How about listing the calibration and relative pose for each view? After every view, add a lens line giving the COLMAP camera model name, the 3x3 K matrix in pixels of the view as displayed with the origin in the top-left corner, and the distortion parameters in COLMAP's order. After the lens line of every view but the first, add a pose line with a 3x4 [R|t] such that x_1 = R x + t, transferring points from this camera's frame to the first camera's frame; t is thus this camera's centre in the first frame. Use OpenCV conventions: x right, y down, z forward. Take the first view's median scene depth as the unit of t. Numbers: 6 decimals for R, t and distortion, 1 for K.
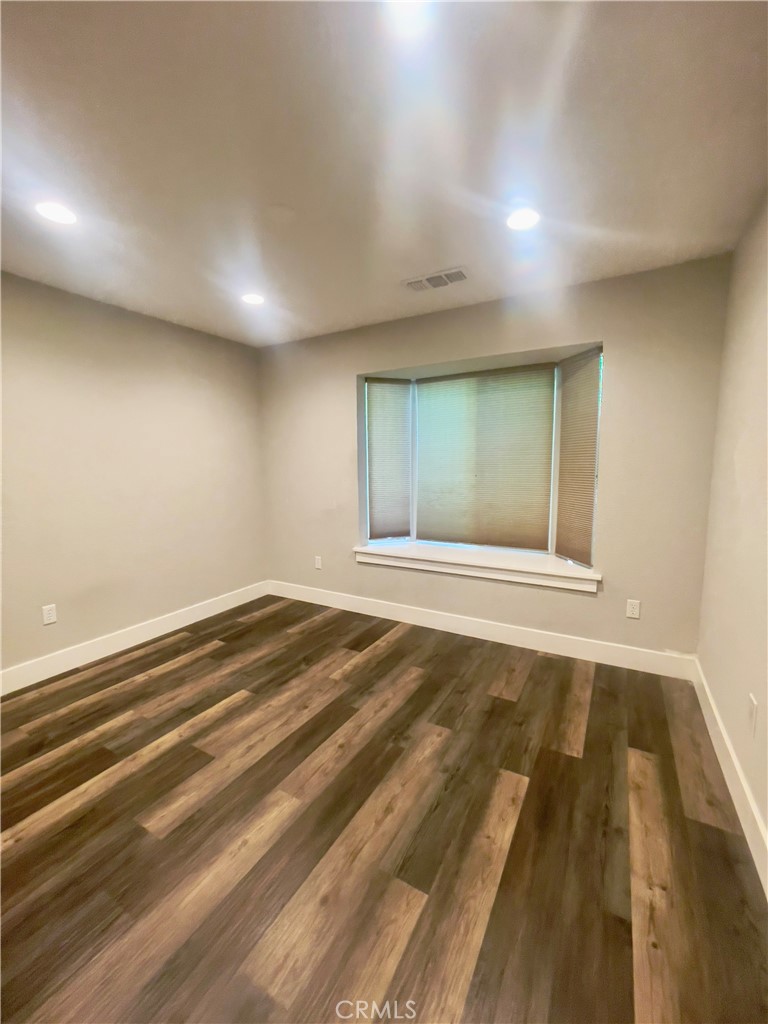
lens RADIAL K [[413.4, 0, 377.9], [0, 413.4, 517.7], [0, 0, 1]] dist [-0.007968, 0.003868]
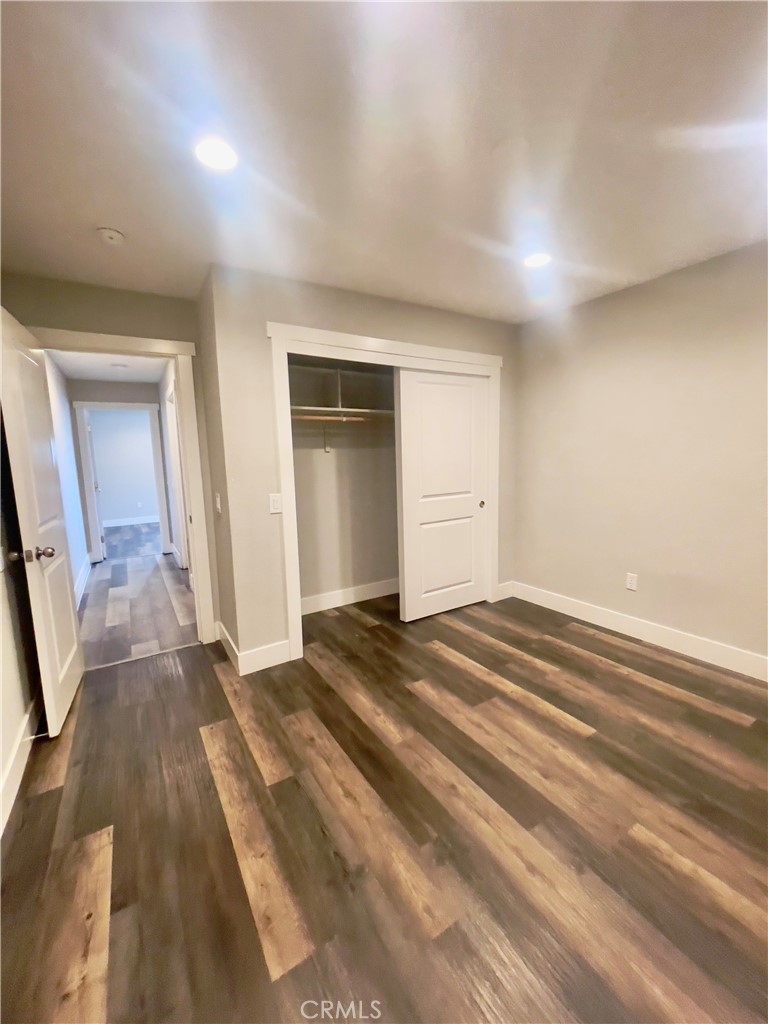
lens RADIAL K [[413.4, 0, 380.6], [0, 413.4, 504.3], [0, 0, 1]] dist [-0.007968, 0.003868]
pose [[-0.462297, 0.123356, -0.878103, 0.643936], [-0.082626, 0.979975, 0.181167, -0.160304], [0.882867, 0.156307, -0.442847, 1.127181]]
